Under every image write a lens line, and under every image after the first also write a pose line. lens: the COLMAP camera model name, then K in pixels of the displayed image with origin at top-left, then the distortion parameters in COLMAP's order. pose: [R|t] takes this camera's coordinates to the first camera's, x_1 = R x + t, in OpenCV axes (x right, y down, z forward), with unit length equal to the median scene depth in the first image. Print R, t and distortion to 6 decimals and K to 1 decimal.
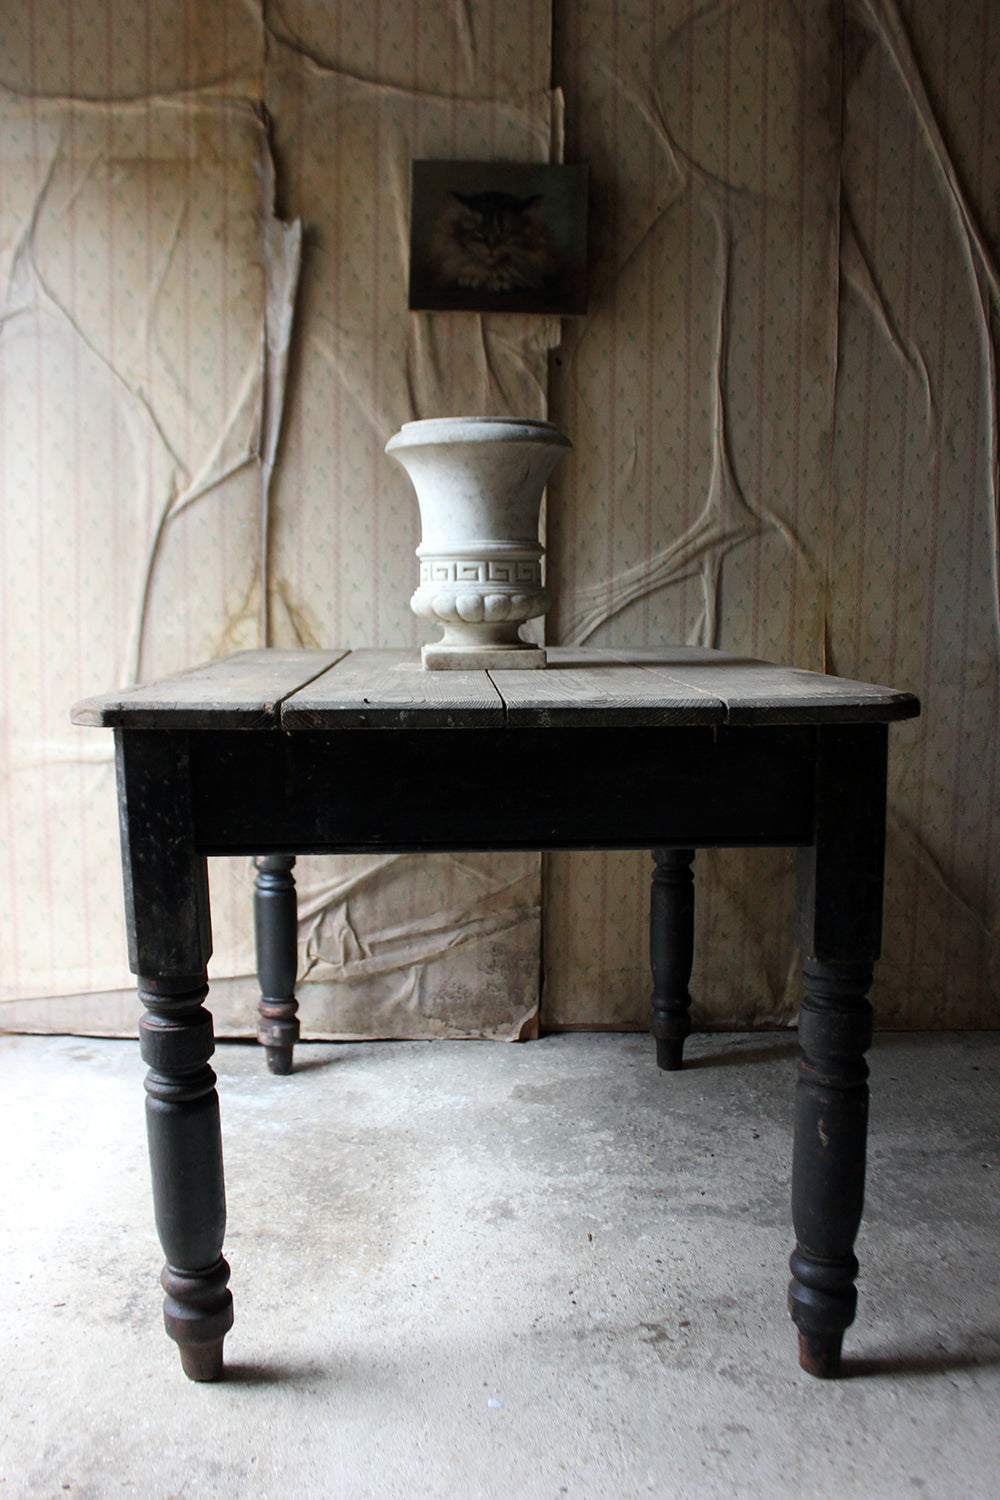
lens RADIAL K [[1334.8, 0, 496.4], [0, 1334.8, 753.2], [0, 0, 1]] dist [-0.153823, 0.143979]
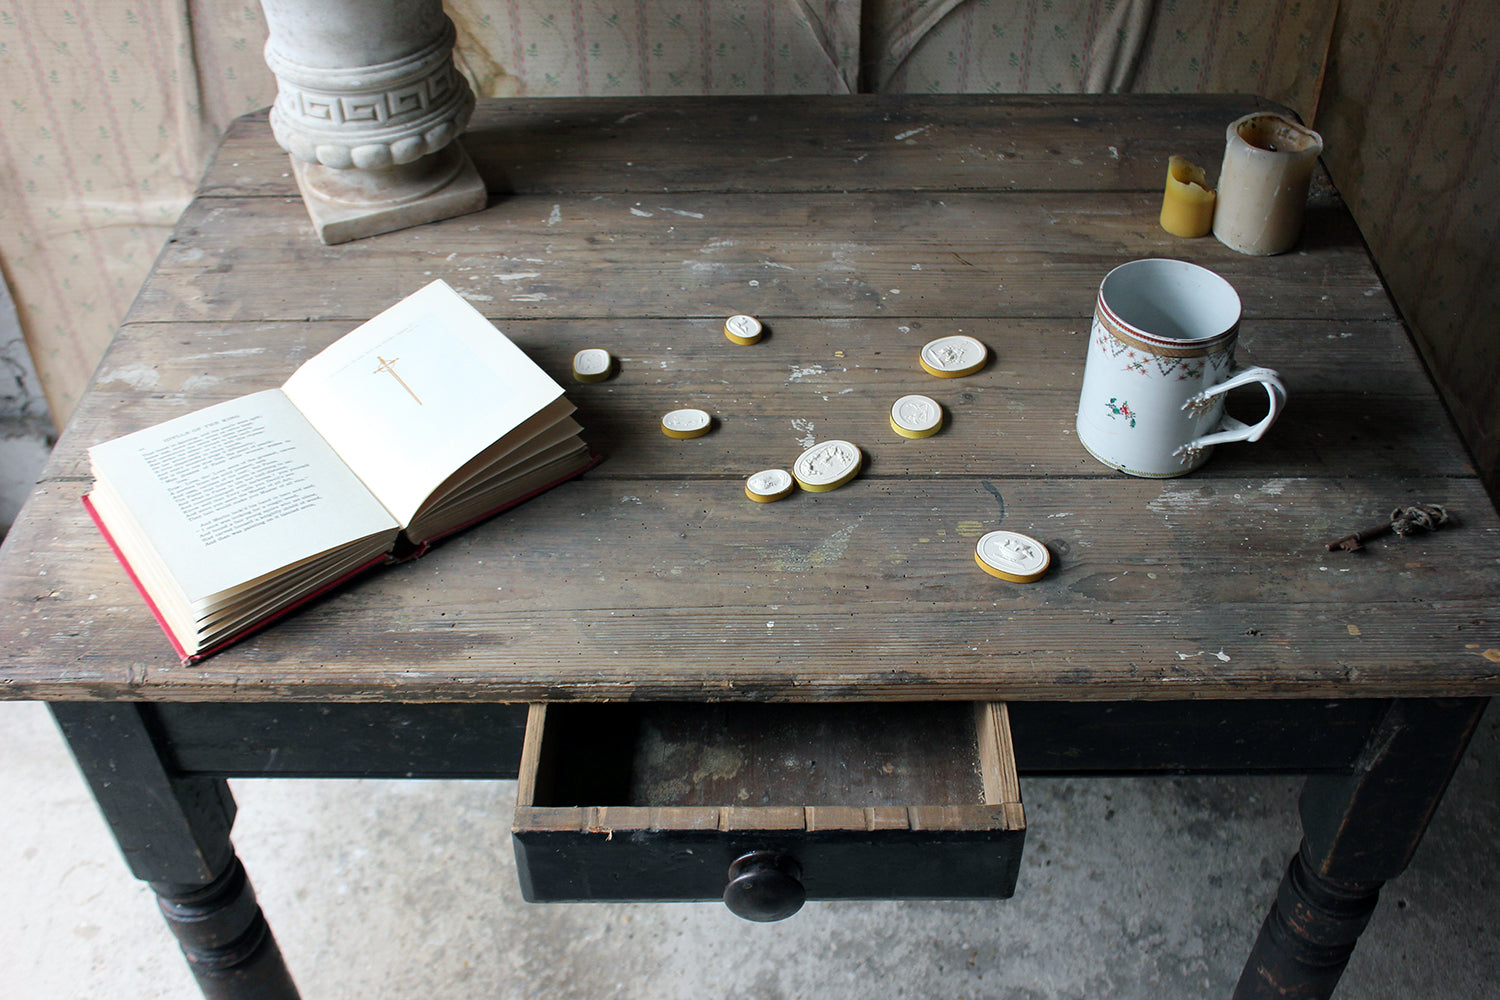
lens RADIAL K [[1535.9, 0, 768.4], [0, 1535.9, 497.3], [0, 0, 1]] dist [-0.132223, 0.157435]
pose [[0.999335, 0.017879, -0.031765, 0.020879], [0.004090, 0.810951, 0.585099, -0.324906], [0.036221, -0.584840, 0.810339, 0.331622]]
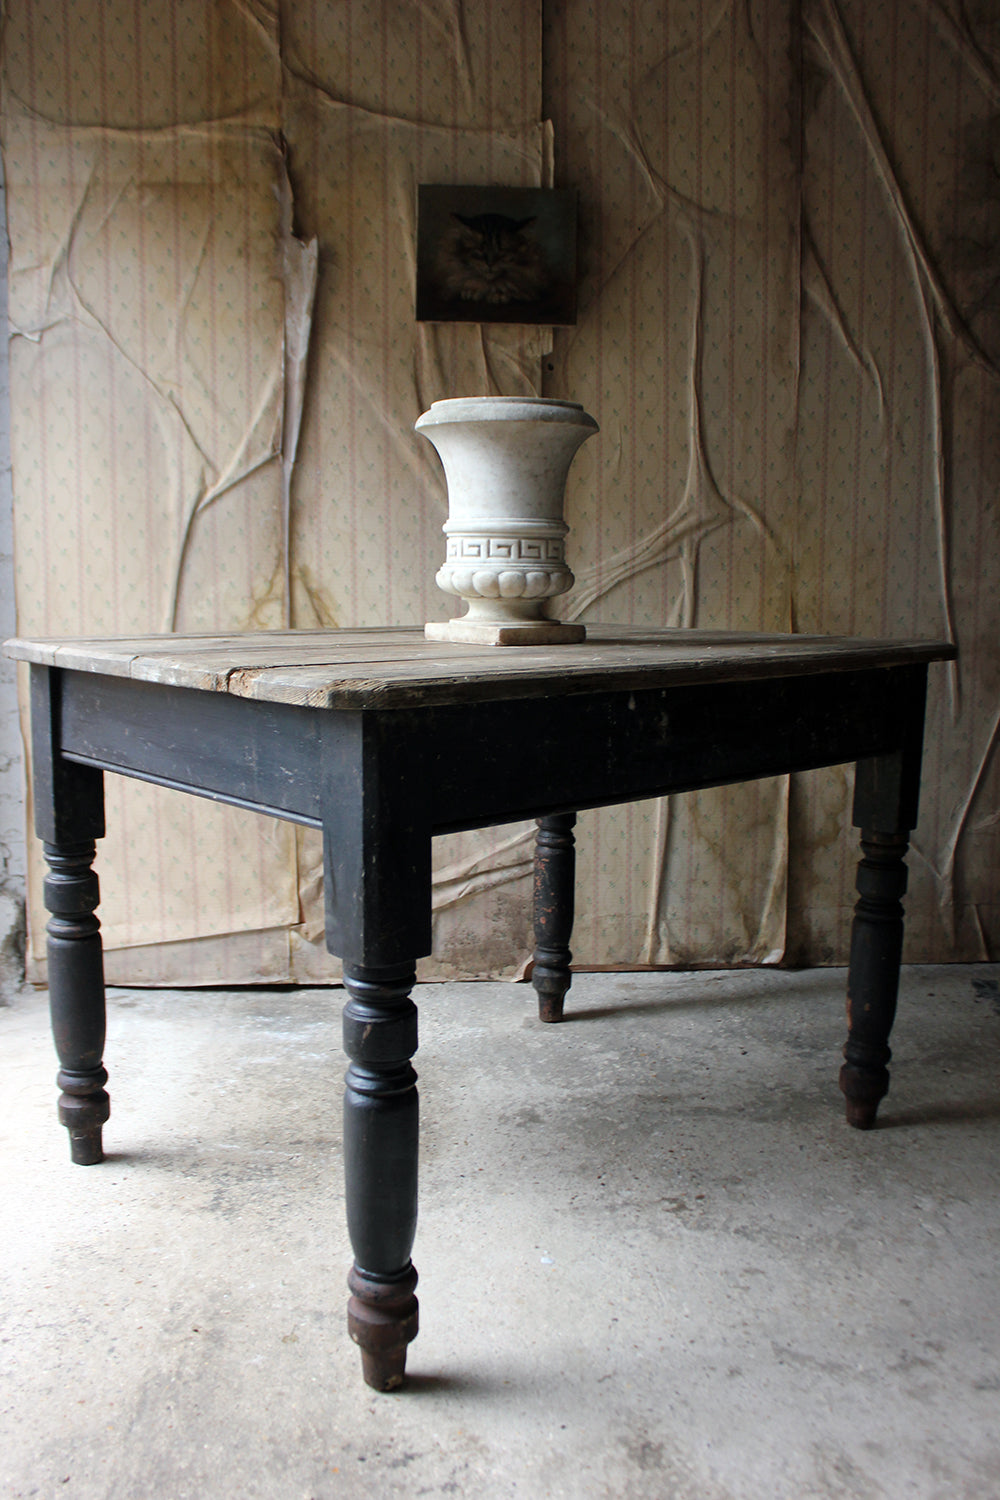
lens RADIAL K [[1311.8, 0, 495.7], [0, 1311.8, 757.8], [0, 0, 1]] dist [-0.157692, 0.147965]
pose [[0.998901, -0.016279, 0.043958, -0.052630], [0.015824, 0.999818, 0.010683, 0.019317], [-0.044124, -0.009976, 0.998976, -0.089071]]
